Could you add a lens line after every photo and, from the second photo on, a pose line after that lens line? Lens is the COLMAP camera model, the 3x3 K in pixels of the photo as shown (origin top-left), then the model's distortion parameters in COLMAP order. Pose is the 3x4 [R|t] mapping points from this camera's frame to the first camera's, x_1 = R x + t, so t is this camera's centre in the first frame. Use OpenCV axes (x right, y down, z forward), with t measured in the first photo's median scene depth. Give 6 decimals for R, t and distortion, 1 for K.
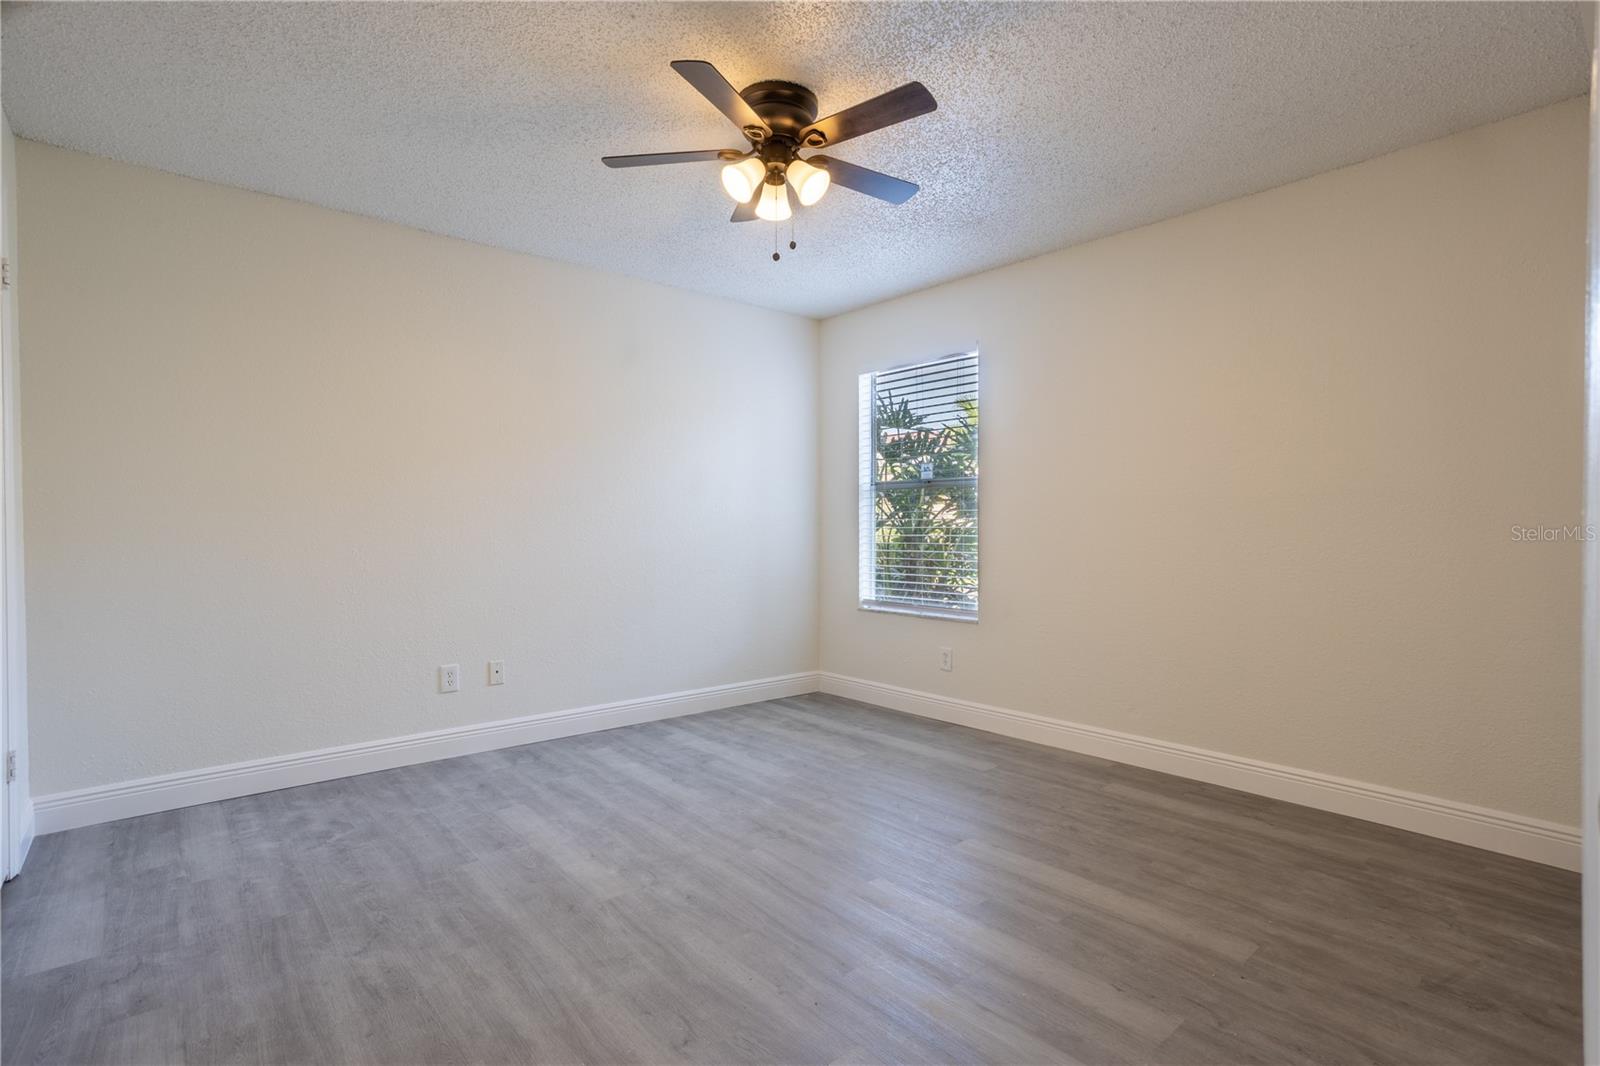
lens RADIAL K [[776.7, 0, 800.0], [0, 776.7, 533.0], [0, 0, 1]] dist [-0.032868, 0.019503]
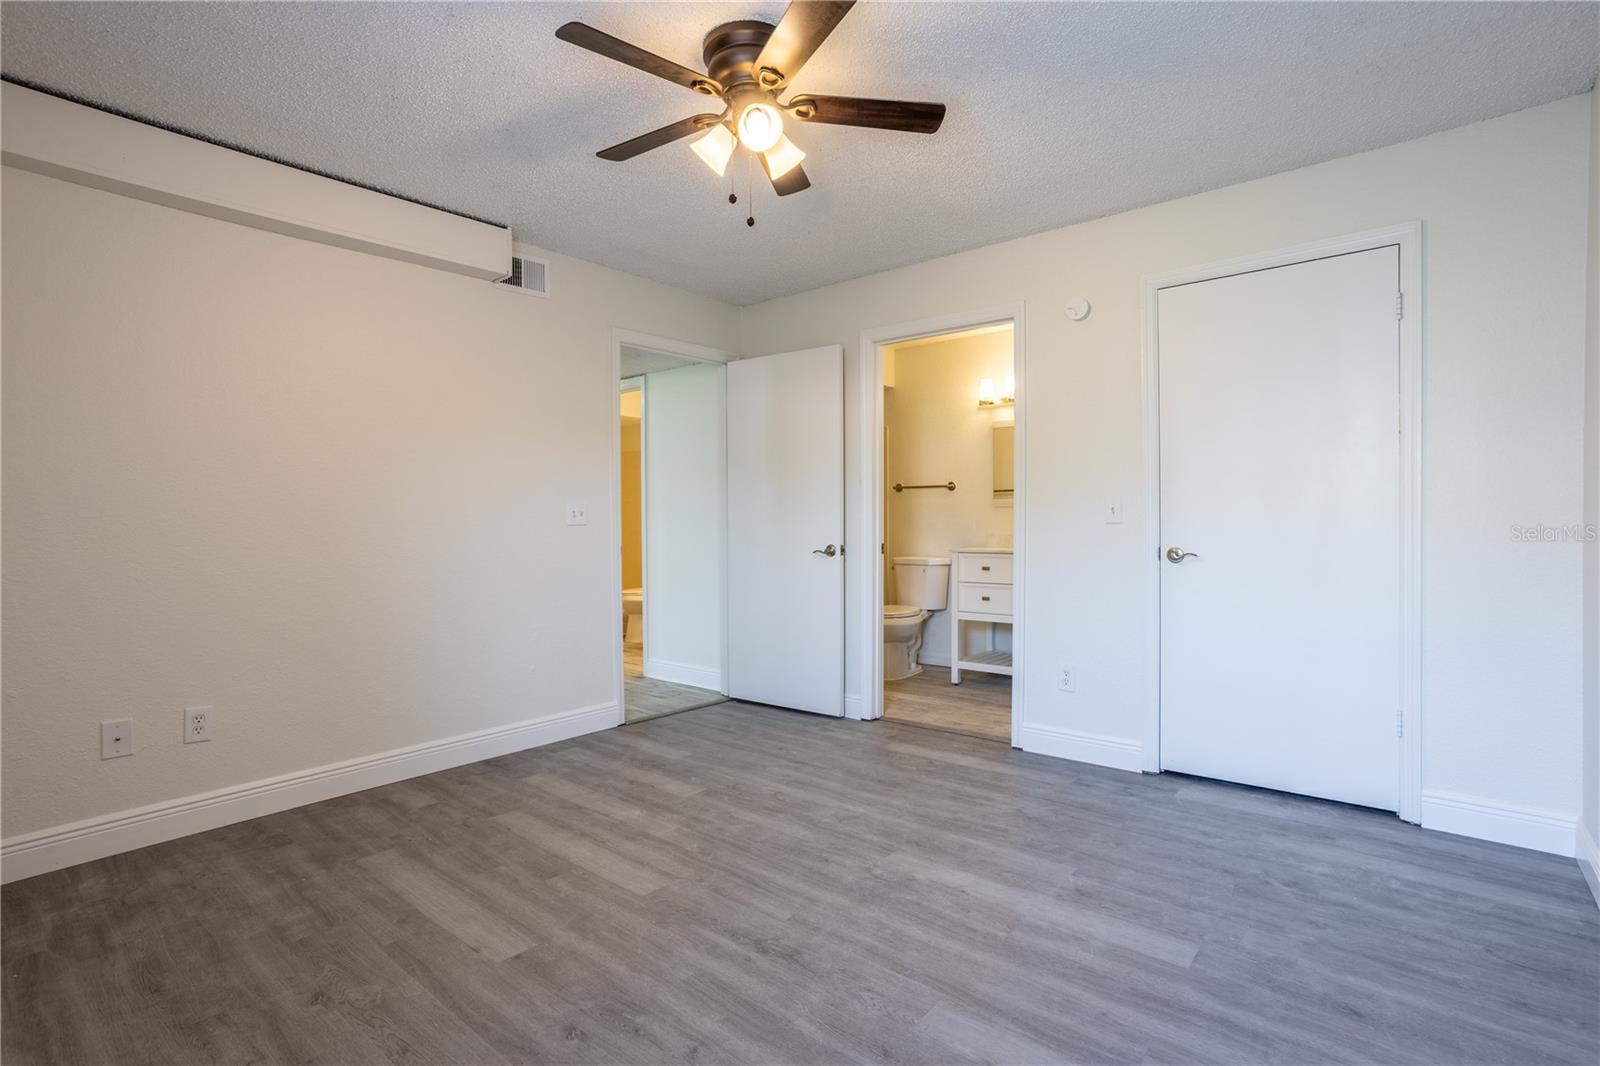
lens RADIAL K [[776.7, 0, 800.0], [0, 776.7, 533.0], [0, 0, 1]] dist [-0.032868, 0.019503]
pose [[-0.987641, 0.011212, -0.156332, 0.056863], [0.007006, 0.999599, 0.027429, -0.024493], [0.156577, 0.025994, -0.987324, 1.954264]]
